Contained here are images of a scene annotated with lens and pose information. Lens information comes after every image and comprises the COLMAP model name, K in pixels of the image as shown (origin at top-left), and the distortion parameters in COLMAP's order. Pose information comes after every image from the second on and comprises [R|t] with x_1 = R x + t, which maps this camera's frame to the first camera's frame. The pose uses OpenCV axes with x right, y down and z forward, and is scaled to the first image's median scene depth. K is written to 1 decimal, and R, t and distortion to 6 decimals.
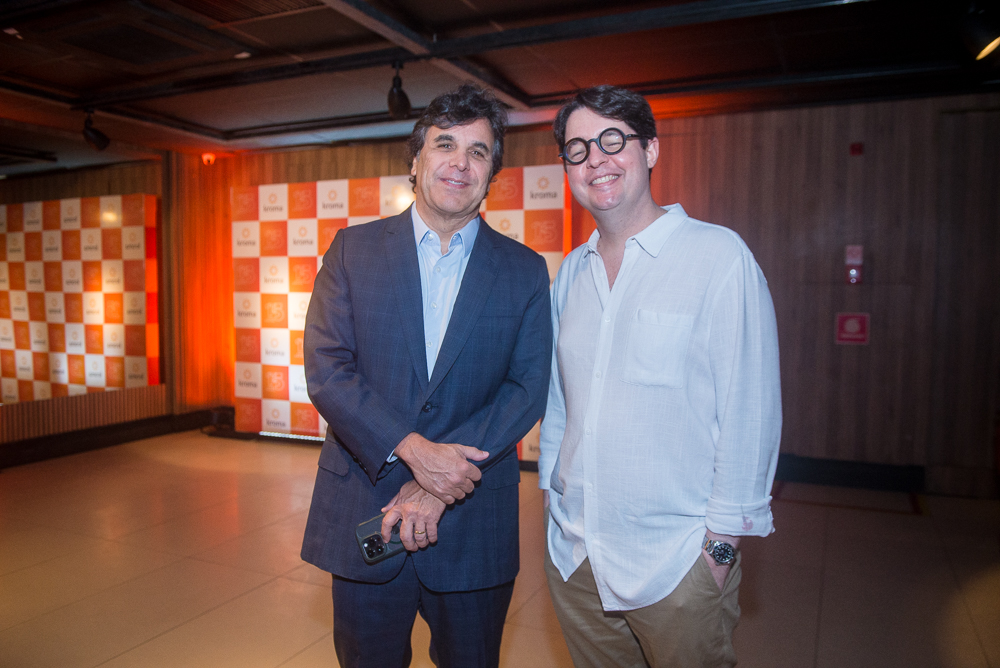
lens RADIAL K [[825.0, 0, 495.4], [0, 825.0, 333.4], [0, 0, 1]] dist [-0.031610, -0.001262]
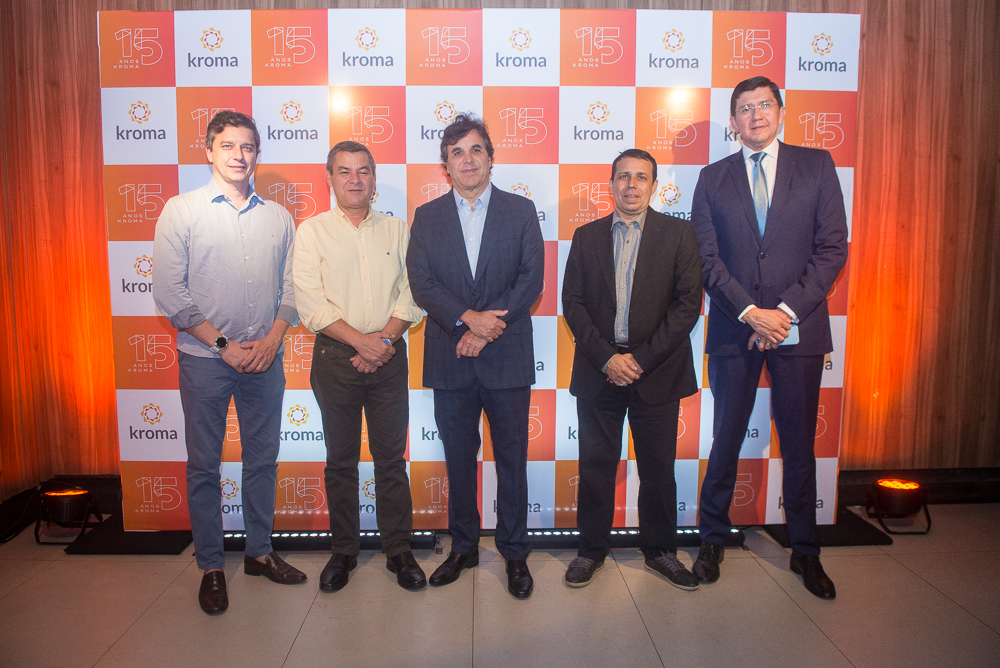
lens RADIAL K [[723.0, 0, 489.2], [0, 723.0, 336.6], [0, 0, 1]] dist [-0.051176, 0.001654]
pose [[0.896021, -0.049369, 0.441259, -0.311929], [0.027642, 0.998074, 0.055537, -0.012581], [-0.443151, -0.037565, 0.895660, 0.552772]]
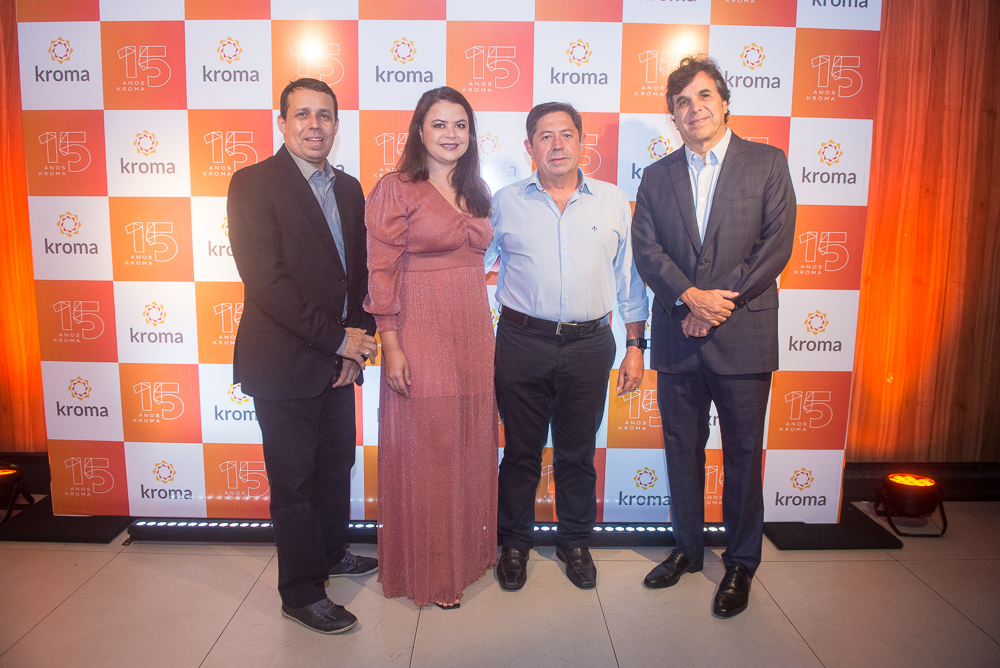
lens RADIAL K [[723.0, 0, 487.1], [0, 723.0, 339.0], [0, 0, 1]] dist [-0.051176, 0.001654]
pose [[0.905263, -0.055103, 0.421262, -0.268170], [0.014953, 0.995071, 0.098027, -0.009495], [-0.424588, -0.082441, 0.901626, 0.583808]]
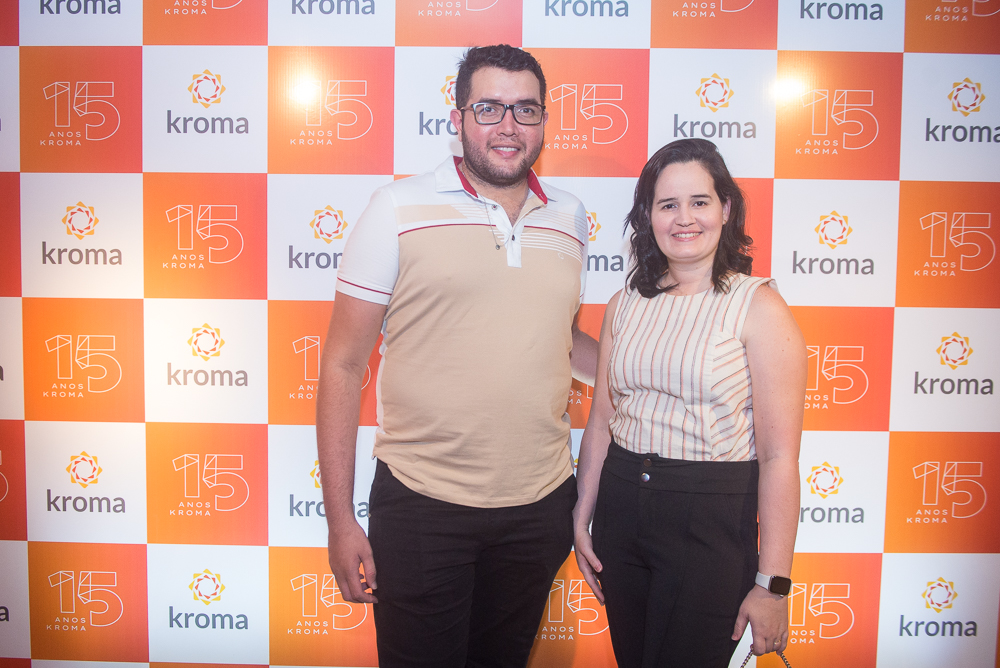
lens RADIAL K [[825.0, 0, 472.7], [0, 825.0, 338.3], [0, 0, 1]] dist [-0.031610, -0.001262]
pose [[0.909196, -0.014147, 0.416128, -0.262252], [0.014831, 0.999889, 0.001588, -0.033189], [-0.416104, 0.004728, 0.909305, 0.676393]]
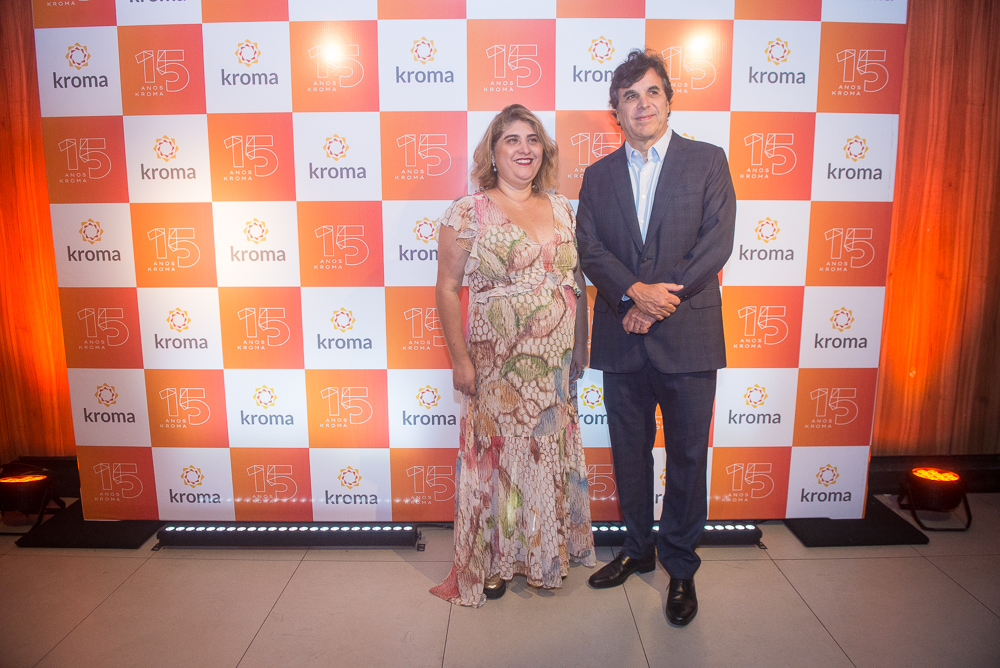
lens RADIAL K [[688.8, 0, 502.3], [0, 688.8, 339.4], [0, 0, 1]] dist [-0.051430, -0.002079]
pose [[0.906517, -0.075261, 0.415406, -0.262531], [0.028721, 0.992696, 0.117175, -0.015227], [-0.421191, -0.094290, 0.902057, 0.602865]]
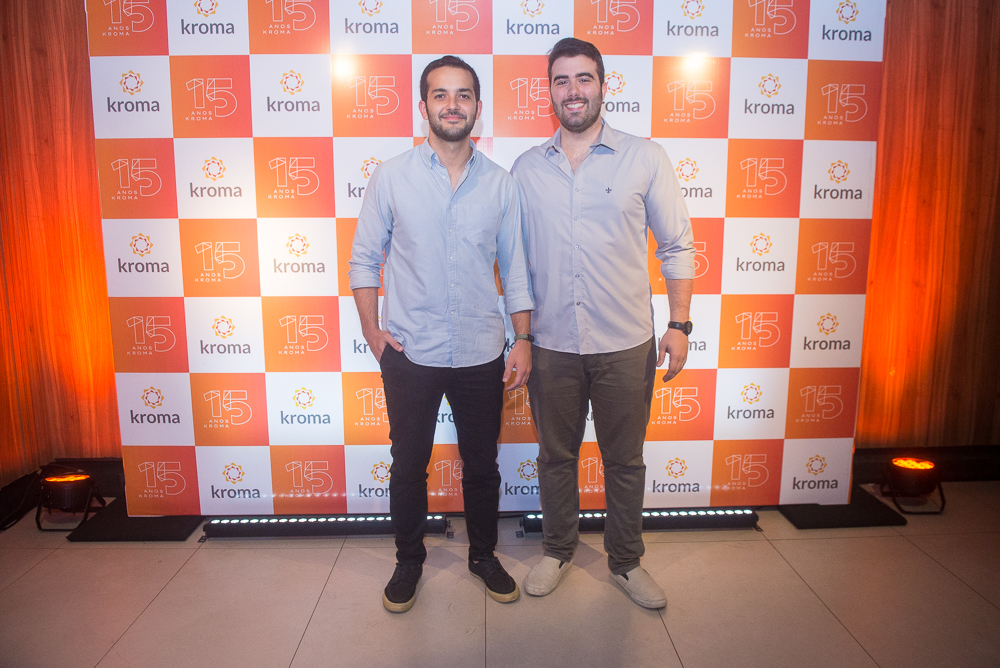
lens RADIAL K [[723.0, 0, 509.1], [0, 723.0, 336.3], [0, 0, 1]] dist [-0.051176, 0.001654]
pose [[0.888789, -0.075657, 0.452030, -0.307314], [0.029223, 0.993629, 0.108846, -0.022540], [-0.457385, -0.083531, 0.885337, 0.564637]]
